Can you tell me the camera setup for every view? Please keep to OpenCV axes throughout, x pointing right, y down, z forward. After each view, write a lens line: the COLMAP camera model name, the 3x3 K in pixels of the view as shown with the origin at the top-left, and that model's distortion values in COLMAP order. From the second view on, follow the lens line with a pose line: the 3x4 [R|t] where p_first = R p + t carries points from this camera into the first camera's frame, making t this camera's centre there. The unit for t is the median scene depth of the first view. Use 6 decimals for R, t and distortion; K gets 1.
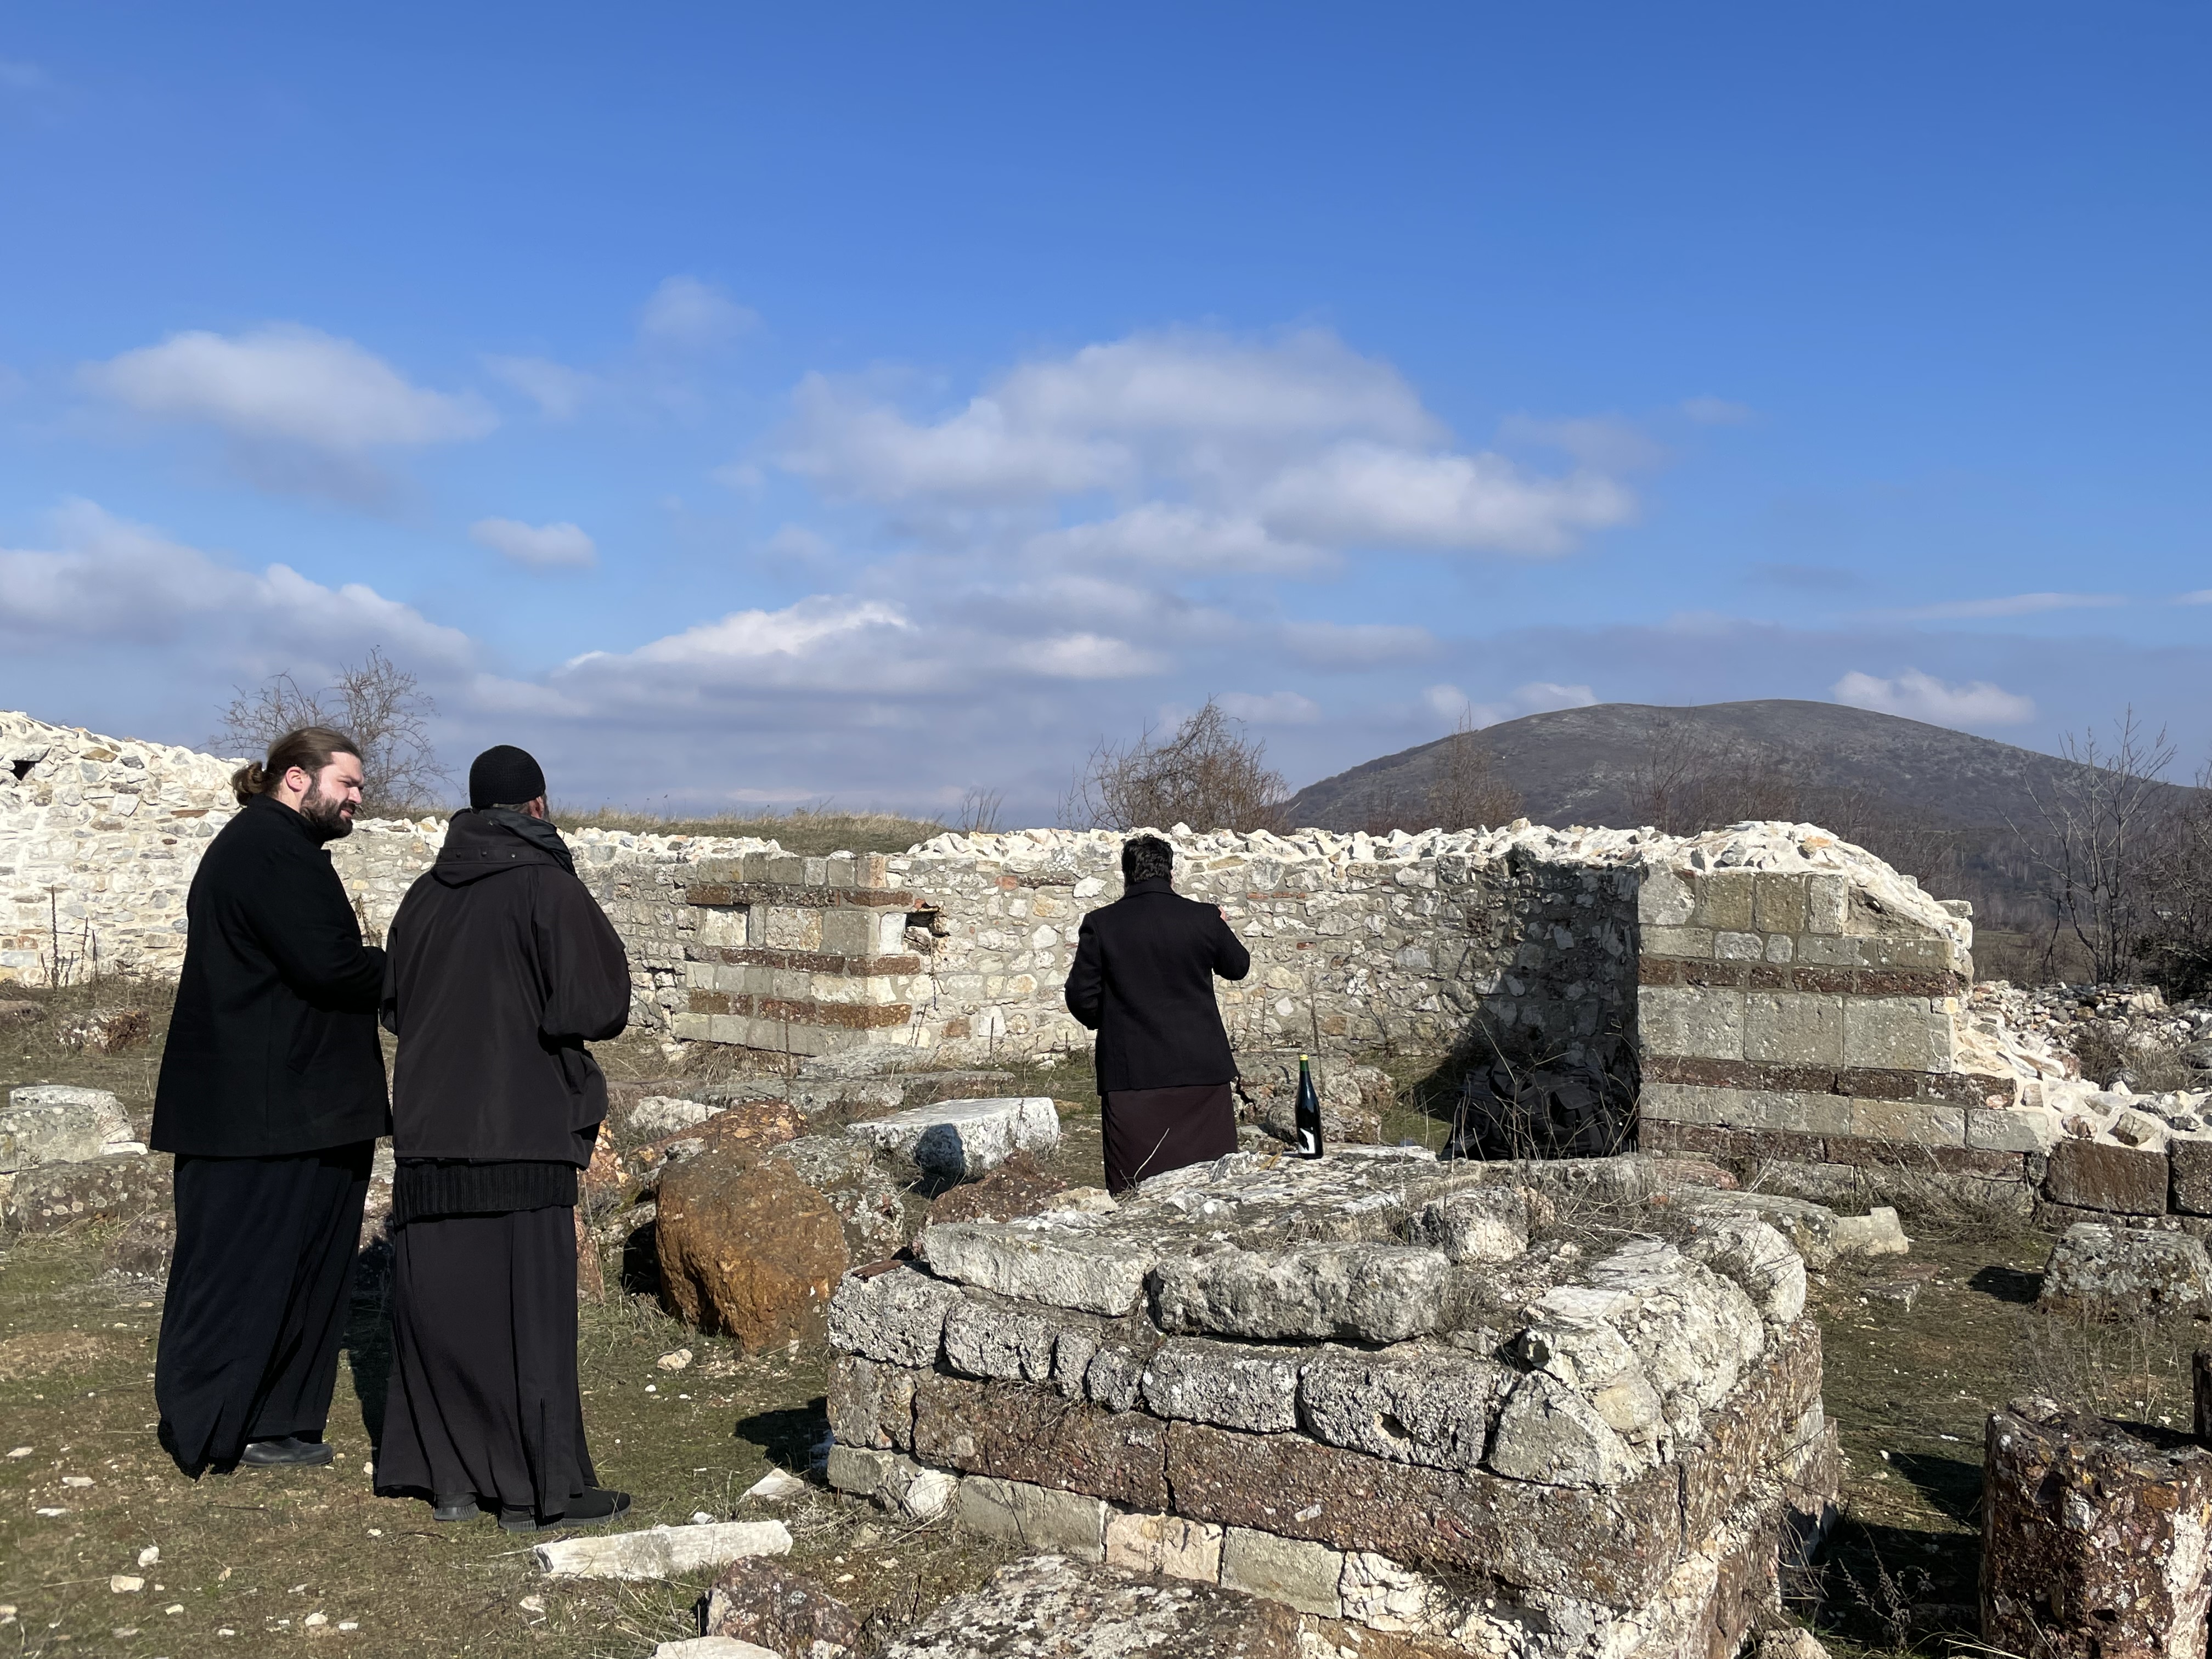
lens RADIAL K [[1933.6, 0, 1114.8], [0, 1933.6, 793.6], [0, 0, 1]] dist [0.072554, -0.035350]
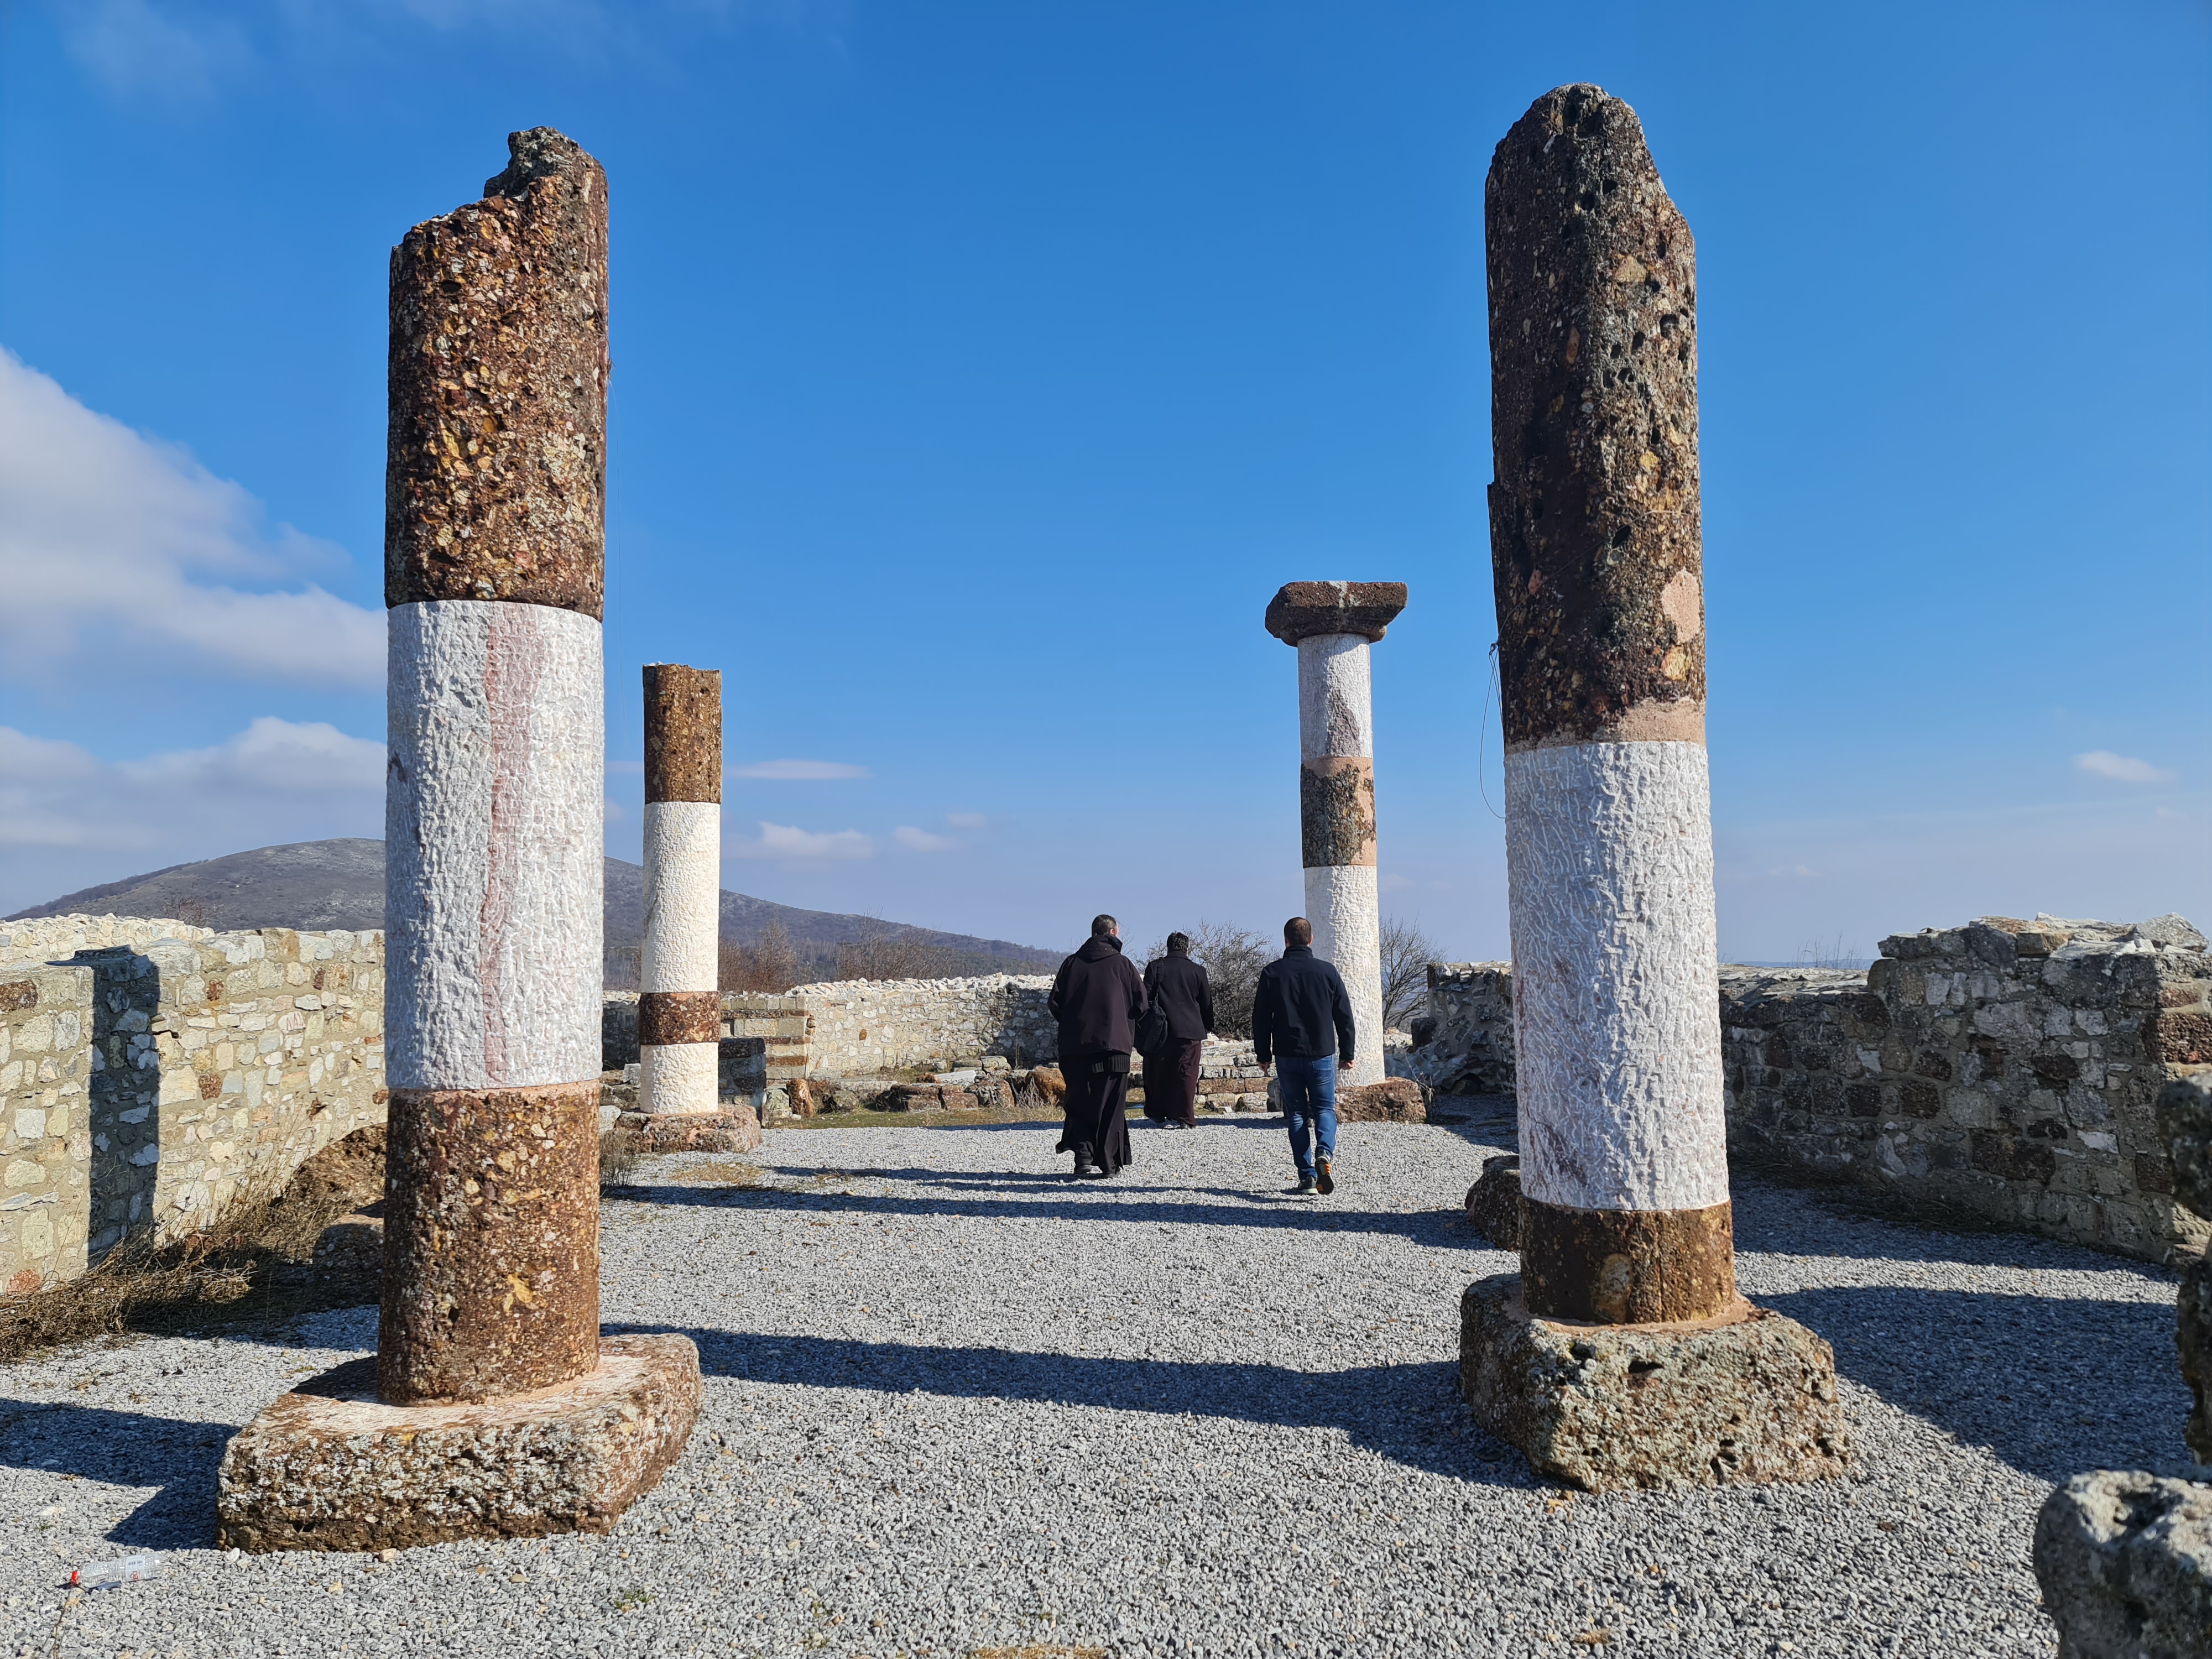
lens RADIAL K [[1613.3, 0, 1107.8], [0, 1613.3, 829.8], [0, 0, 1]] dist [0.000818, 0.000029]
pose [[0.779226, 0.021323, 0.626381, -1.146229], [0.013484, 0.998619, -0.050770, -0.073509], [-0.626598, 0.048008, 0.777862, -0.909163]]
